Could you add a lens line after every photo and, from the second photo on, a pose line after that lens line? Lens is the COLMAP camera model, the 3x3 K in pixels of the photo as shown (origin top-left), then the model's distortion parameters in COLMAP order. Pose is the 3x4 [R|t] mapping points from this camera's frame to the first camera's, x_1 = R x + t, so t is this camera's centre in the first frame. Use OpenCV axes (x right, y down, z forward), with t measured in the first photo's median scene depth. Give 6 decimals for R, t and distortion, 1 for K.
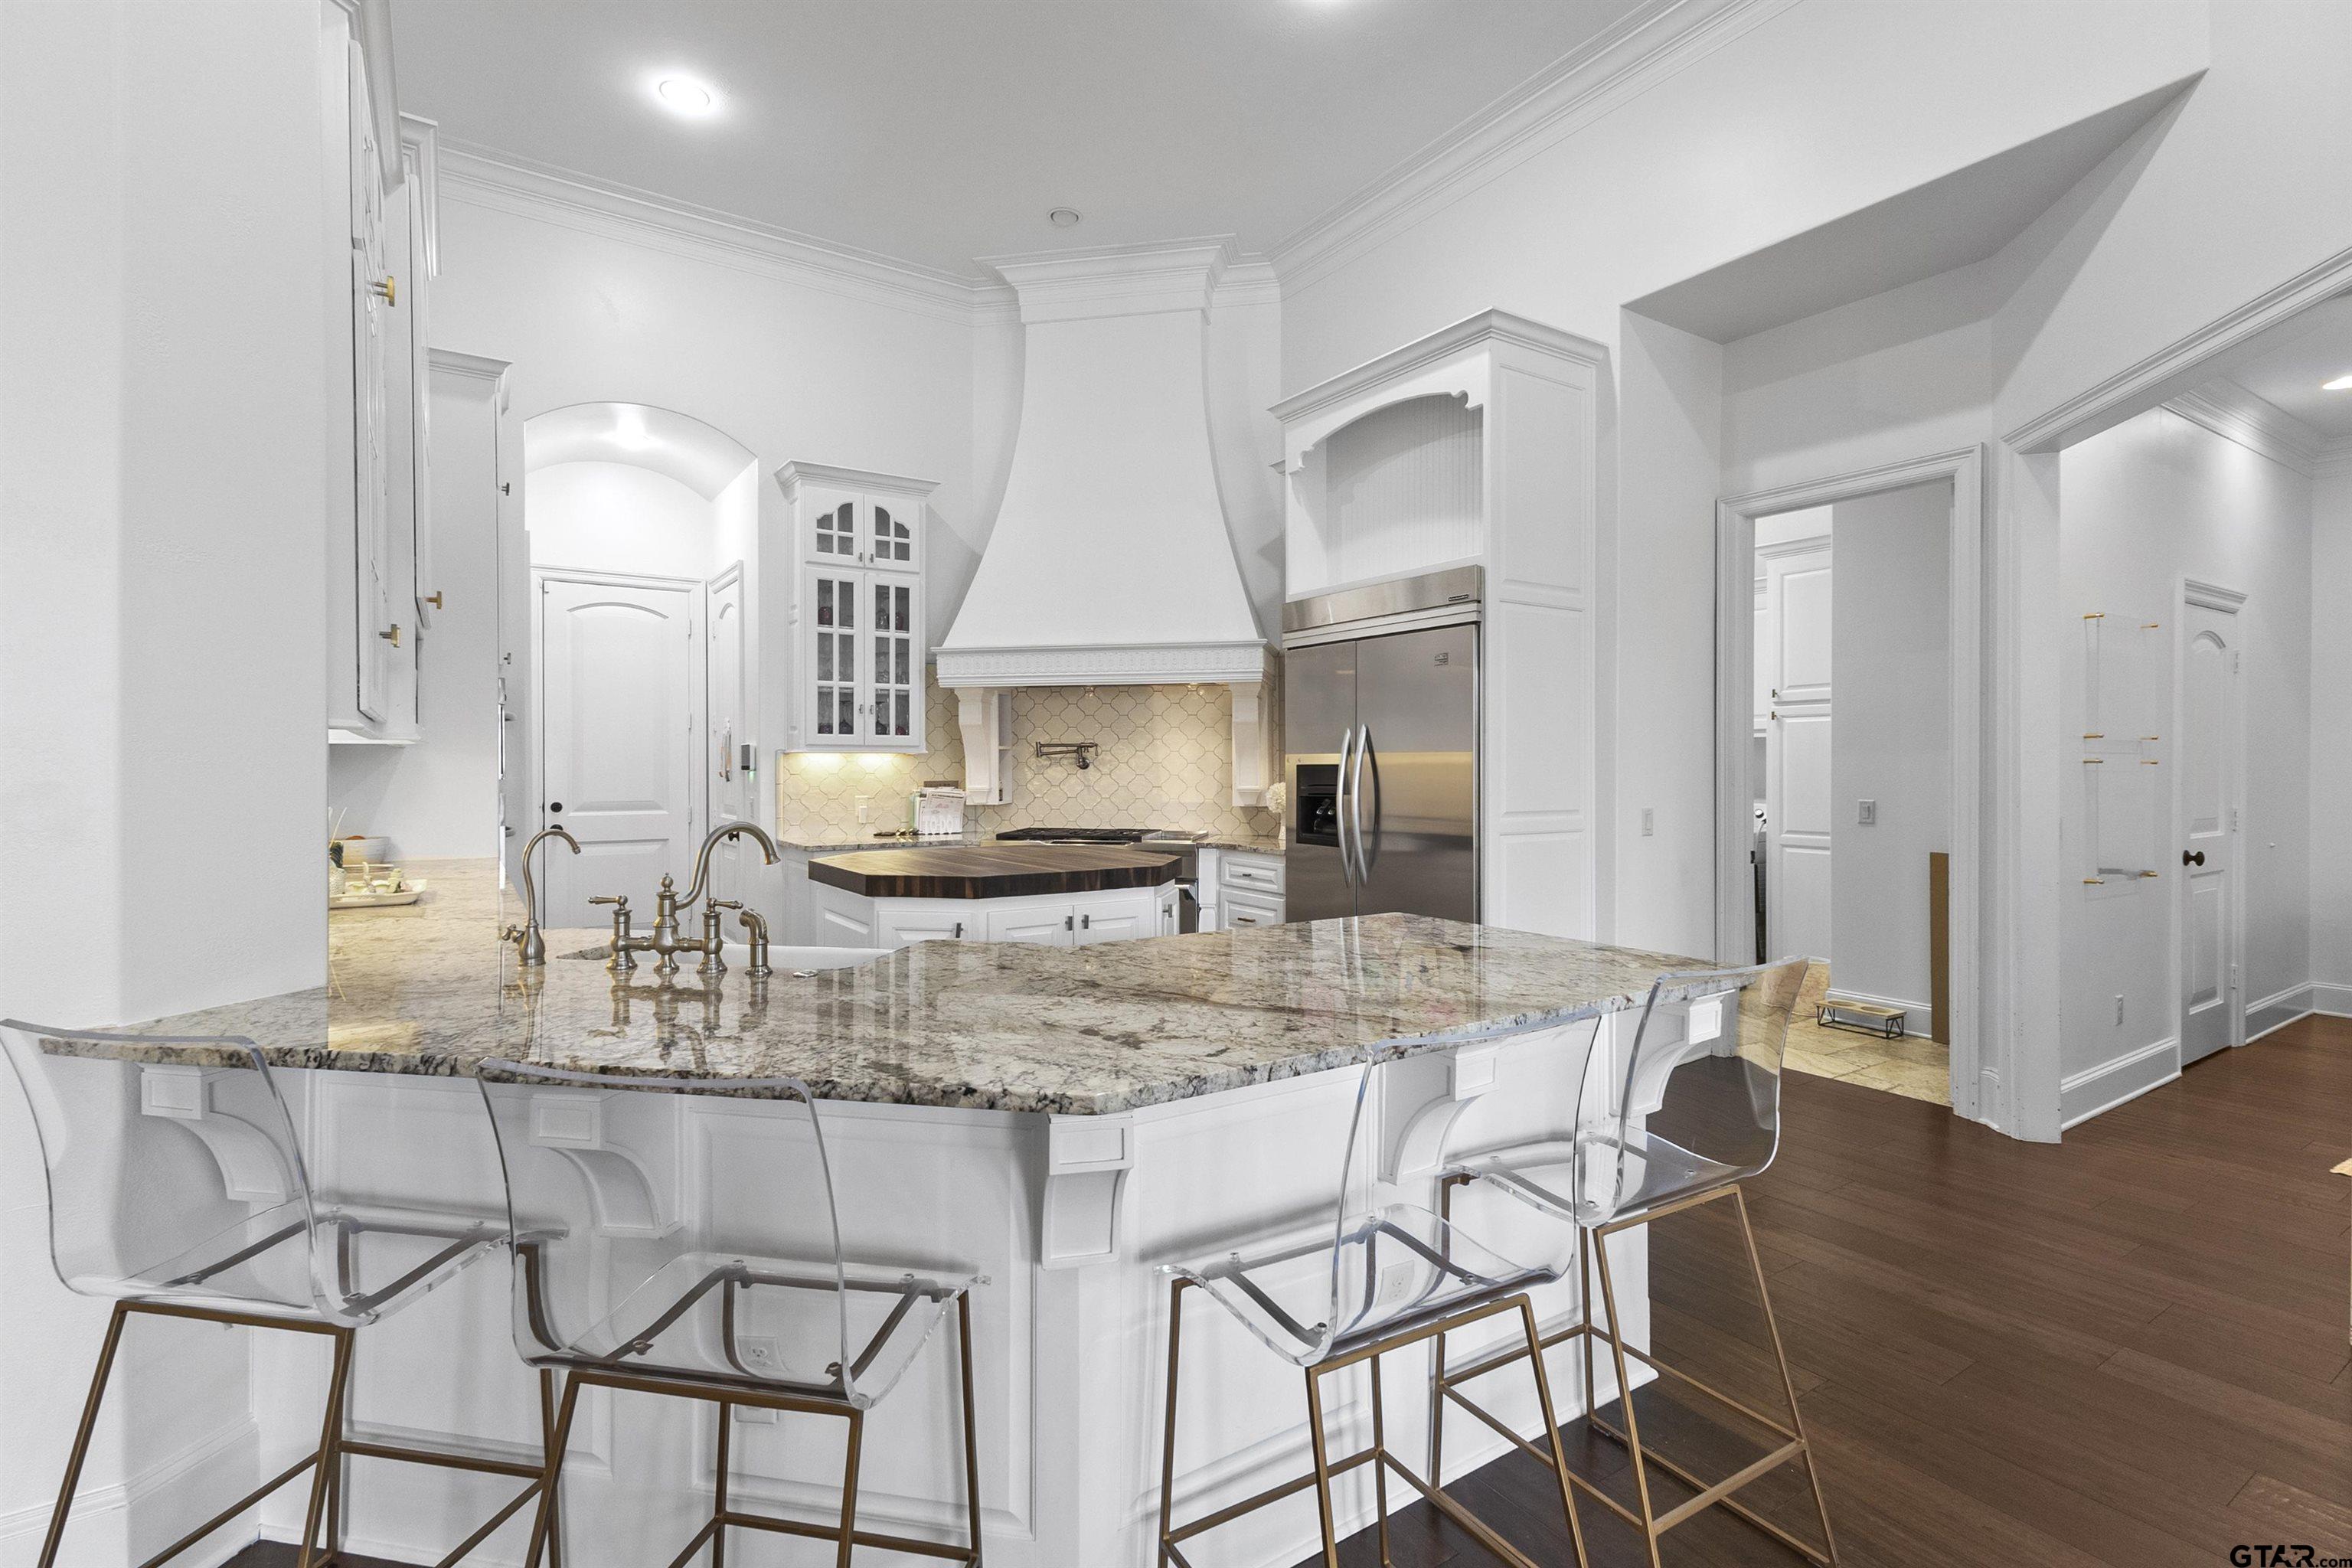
lens RADIAL K [[1069.5, 0, 1187.0], [0, 1069.5, 769.8], [0, 0, 1]] dist [0.016342, -0.000622]
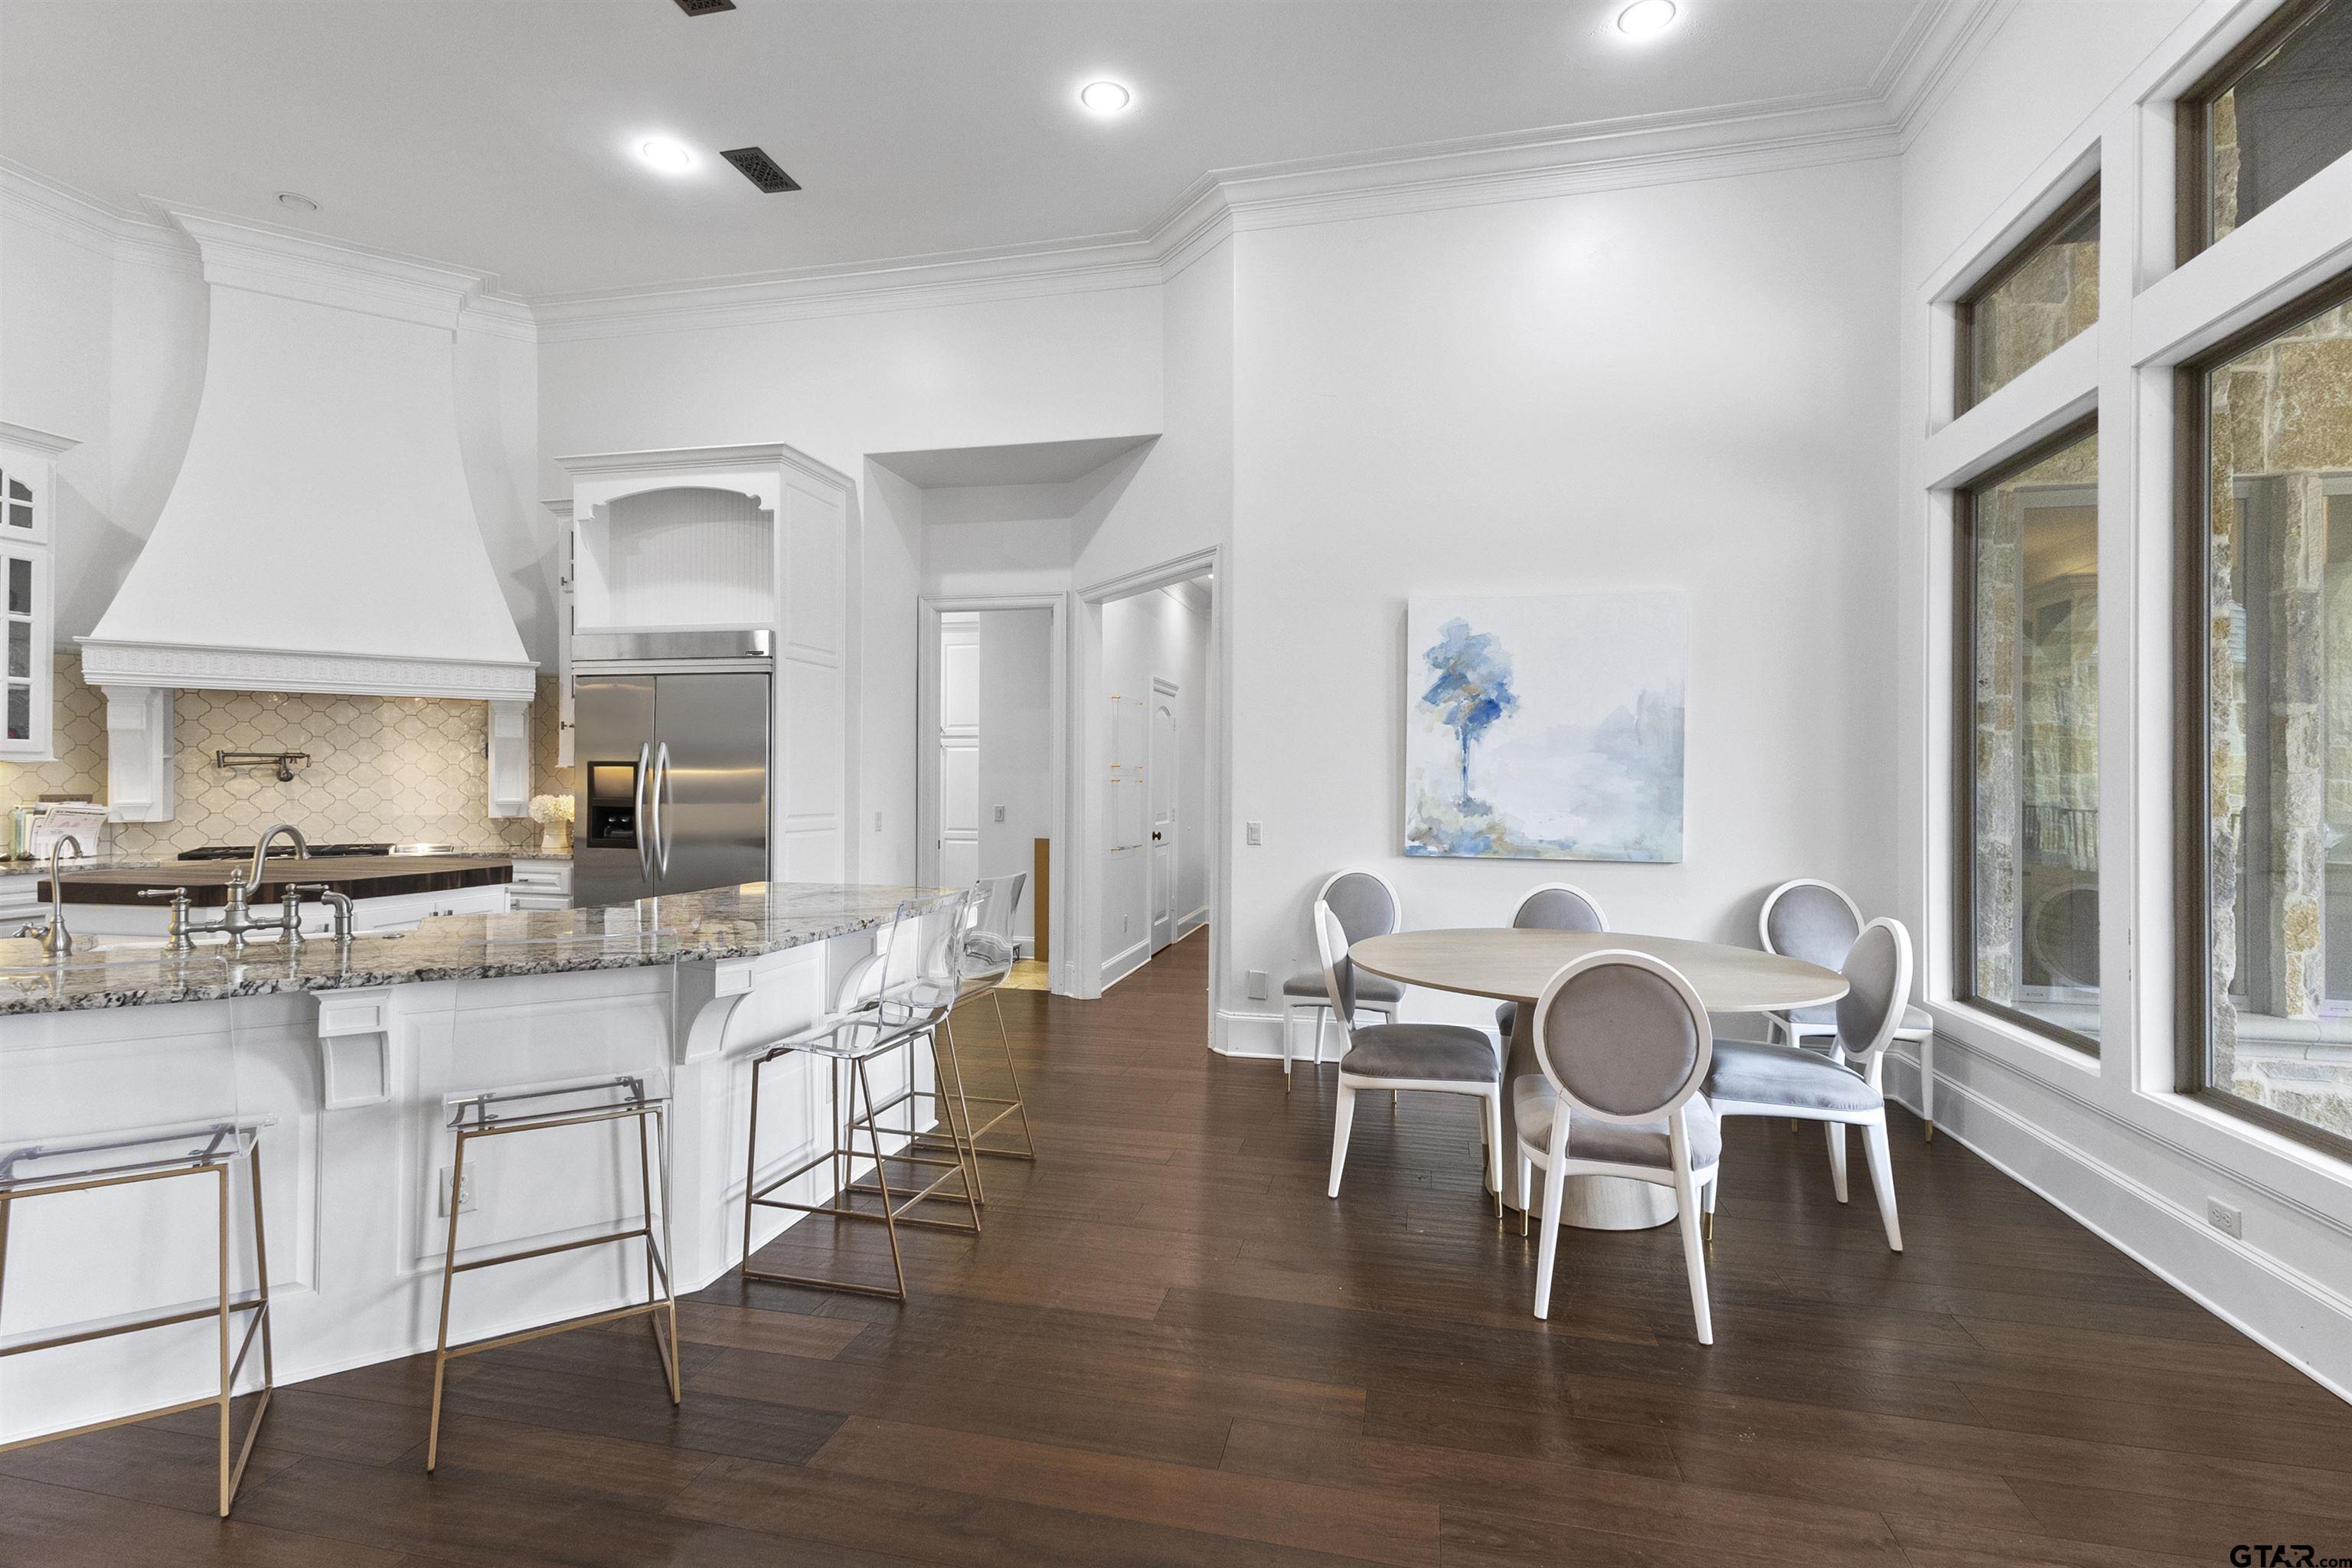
lens RADIAL K [[1095.4, 0, 1172.8], [0, 1095.4, 780.0], [0, 0, 1]] dist [0.014796, -0.000383]
pose [[0.722643, 0.006211, 0.691193, -0.254296], [-0.003401, 0.999979, -0.005430, 0.000885], [-0.691213, 0.001573, 0.722650, -0.272921]]
